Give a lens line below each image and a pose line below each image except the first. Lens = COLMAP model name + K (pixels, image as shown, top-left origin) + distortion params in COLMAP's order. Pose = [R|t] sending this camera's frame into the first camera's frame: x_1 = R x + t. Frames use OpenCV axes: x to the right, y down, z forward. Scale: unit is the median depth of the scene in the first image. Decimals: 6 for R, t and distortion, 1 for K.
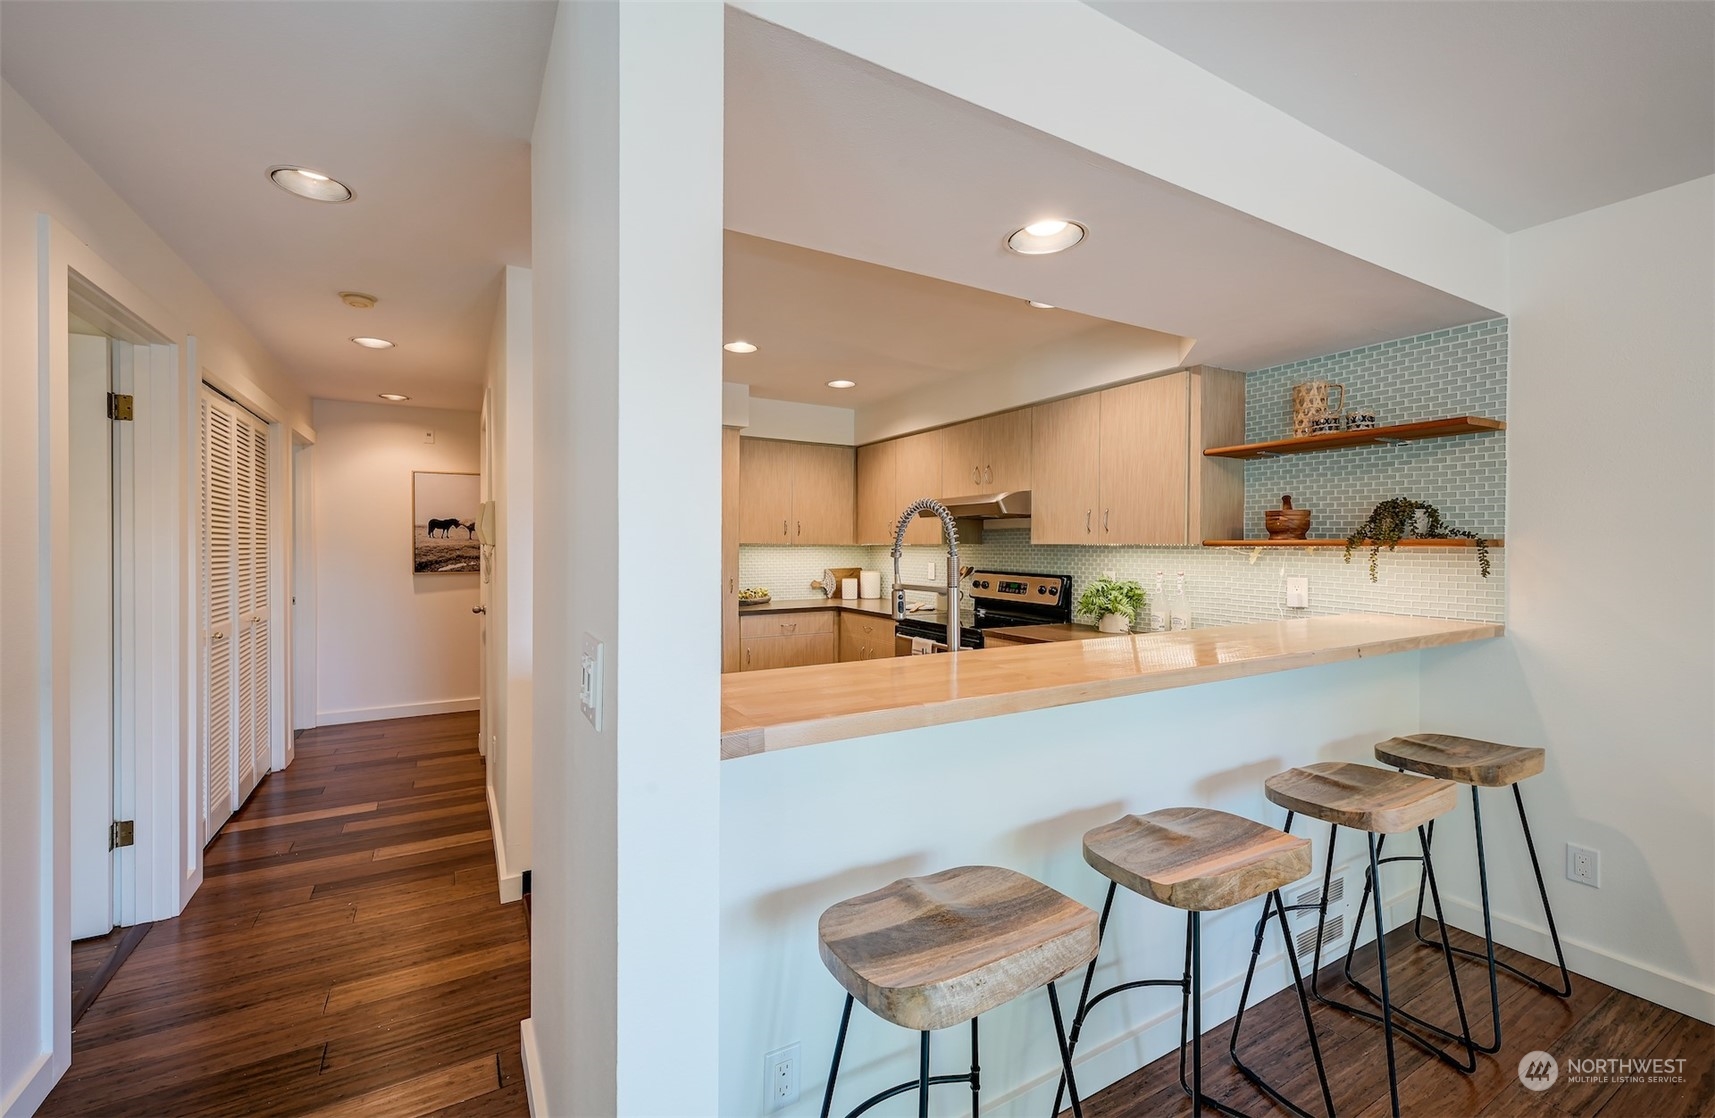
lens RADIAL K [[696.5, 0, 836.2], [0, 696.5, 544.0], [0, 0, 1]] dist [0.002729, 0.000959]
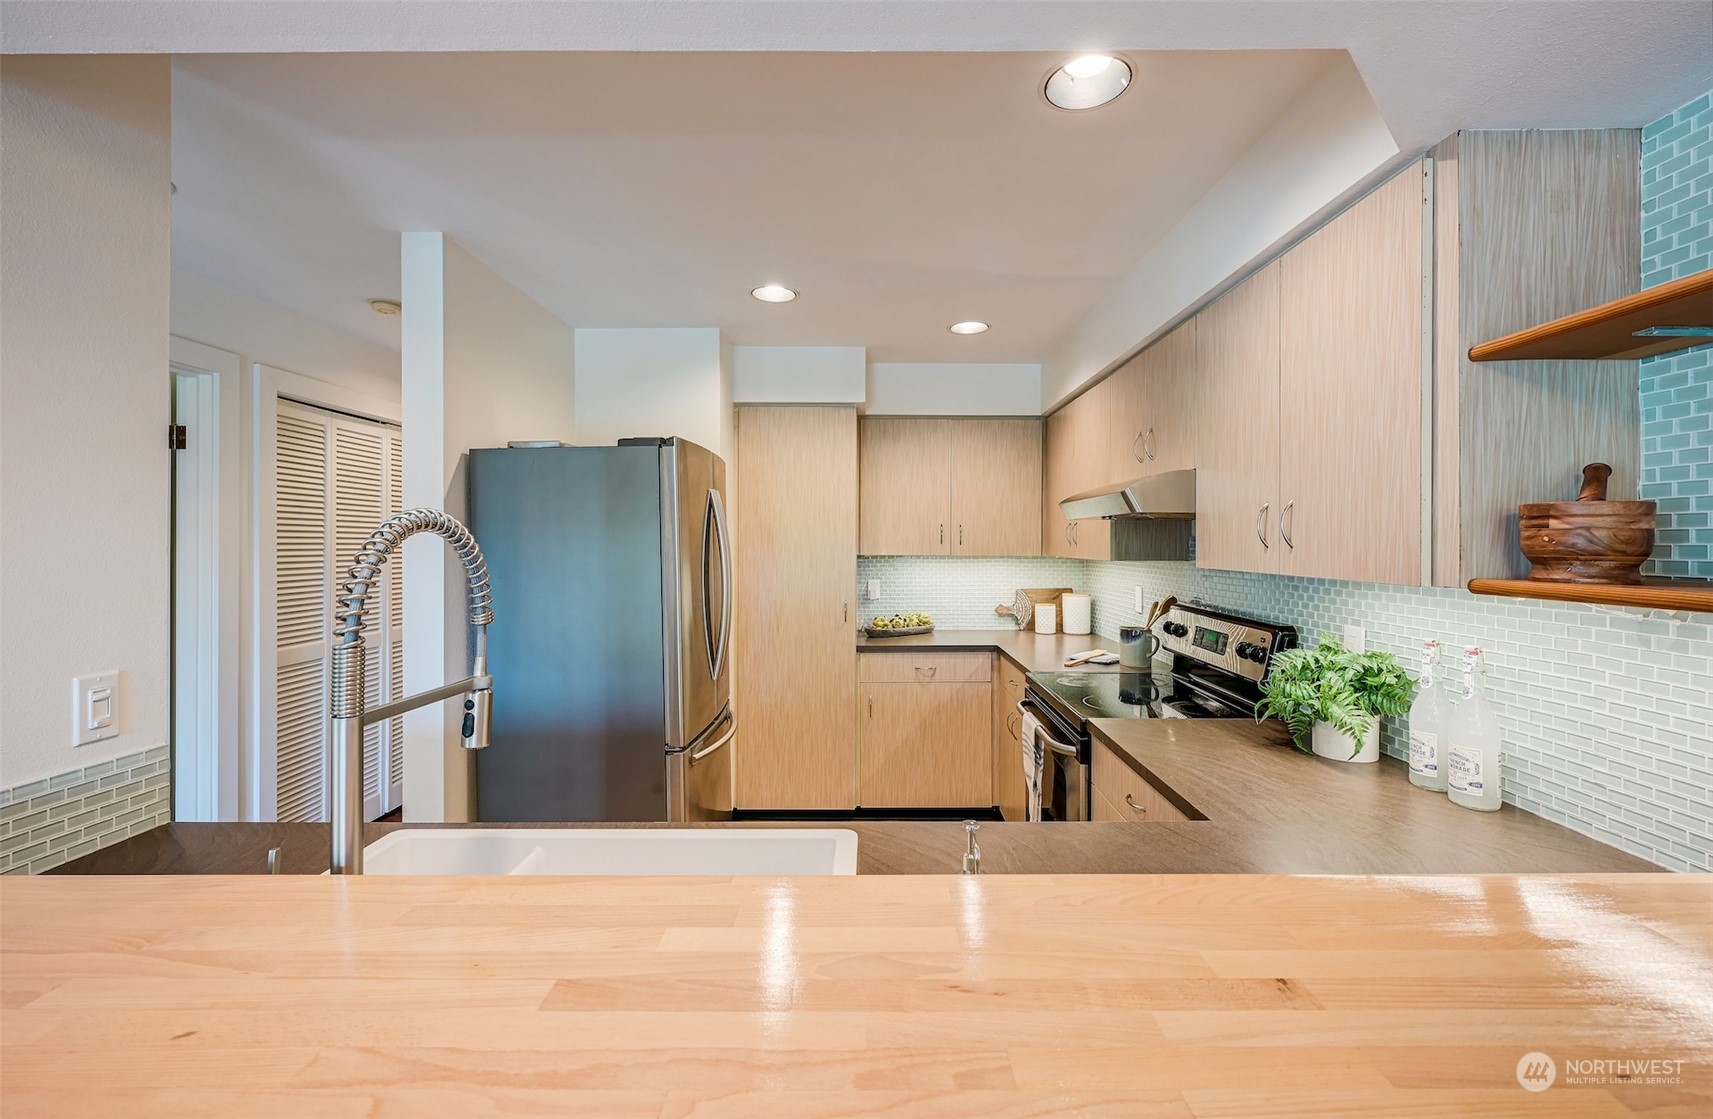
lens RADIAL K [[748.6, 0, 869.4], [0, 748.6, 535.2], [0, 0, 1]] dist [0.000630, -0.000055]
pose [[0.869476, -0.007380, -0.493919, 0.269149], [0.003681, 0.999957, -0.008463, -0.016186], [0.493961, 0.005540, 0.869467, 0.284320]]
